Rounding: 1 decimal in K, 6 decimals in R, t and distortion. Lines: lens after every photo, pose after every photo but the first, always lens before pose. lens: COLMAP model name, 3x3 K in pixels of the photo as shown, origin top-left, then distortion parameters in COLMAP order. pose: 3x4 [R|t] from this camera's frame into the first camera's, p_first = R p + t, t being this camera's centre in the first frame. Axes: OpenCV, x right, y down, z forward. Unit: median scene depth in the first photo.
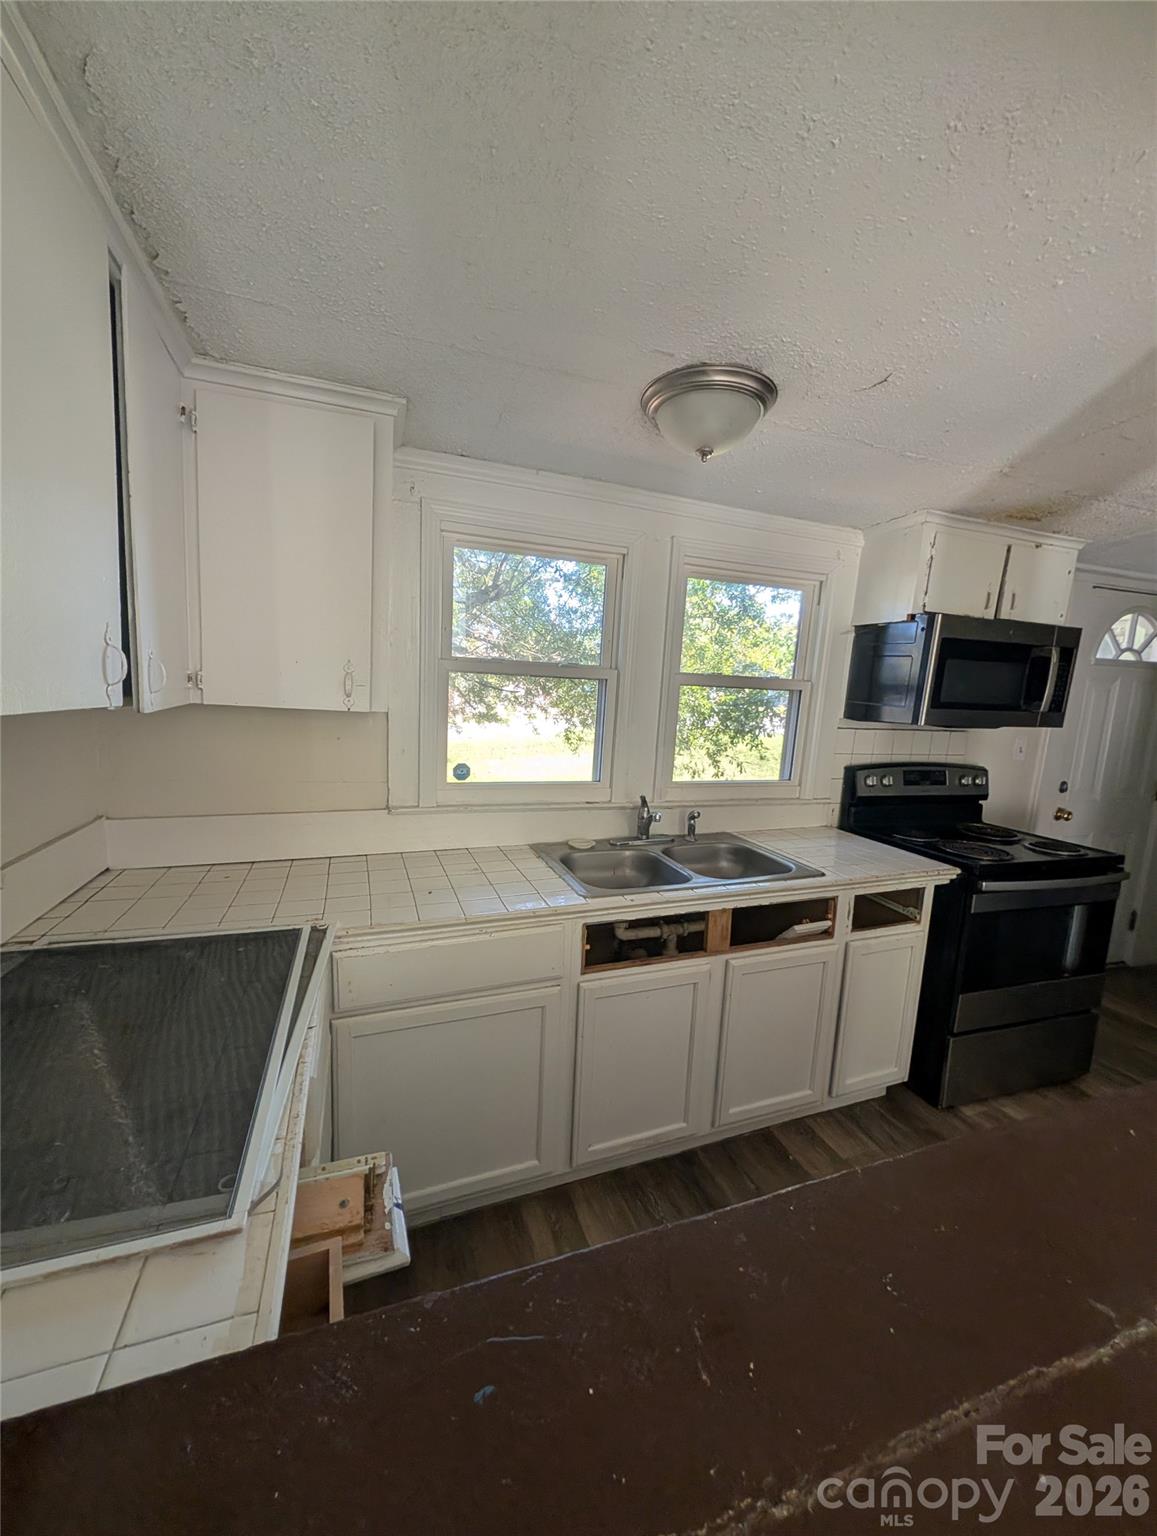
lens RADIAL K [[589.2, 0, 570.6], [0, 589.2, 771.3], [0, 0, 1]] dist [0.001322, -0.000187]
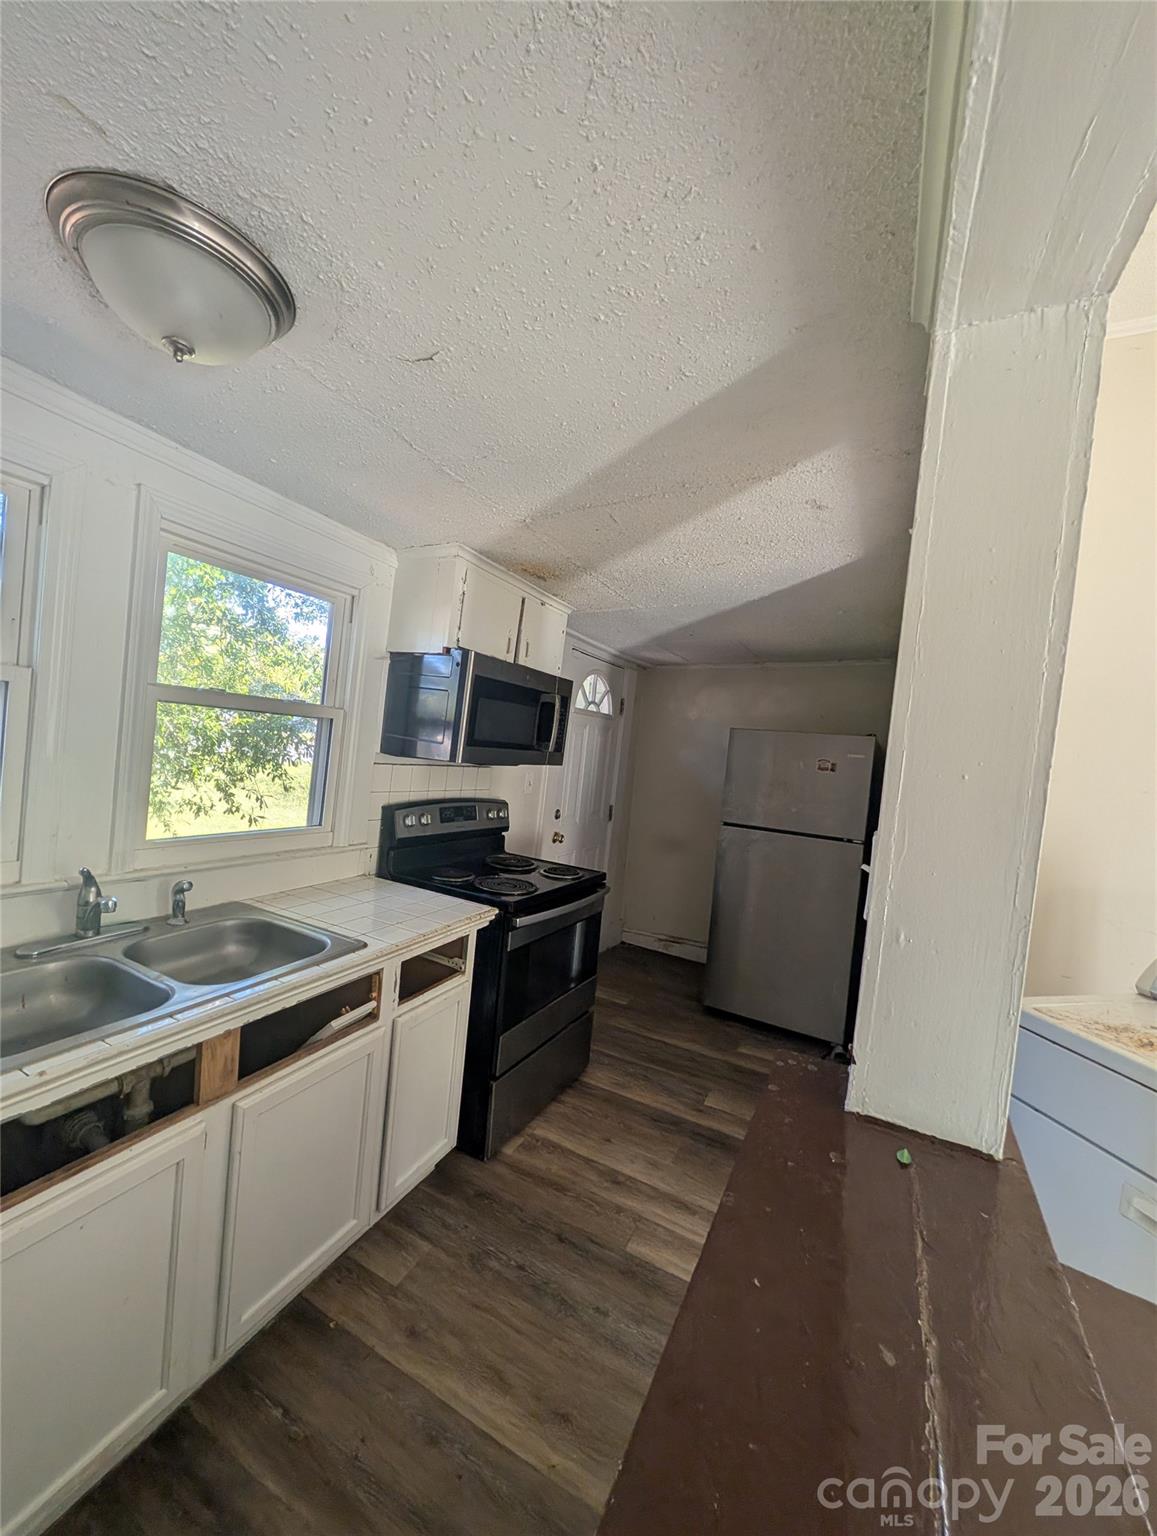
lens RADIAL K [[589.2, 0, 577.4], [0, 589.2, 770.9], [0, 0, 1]] dist [0.001322, -0.000187]
pose [[0.716801, -0.000690, 0.697277, 0.059343], [0.032430, 0.998950, -0.032350, -0.027233], [-0.696523, 0.045802, 0.716071, 0.168807]]
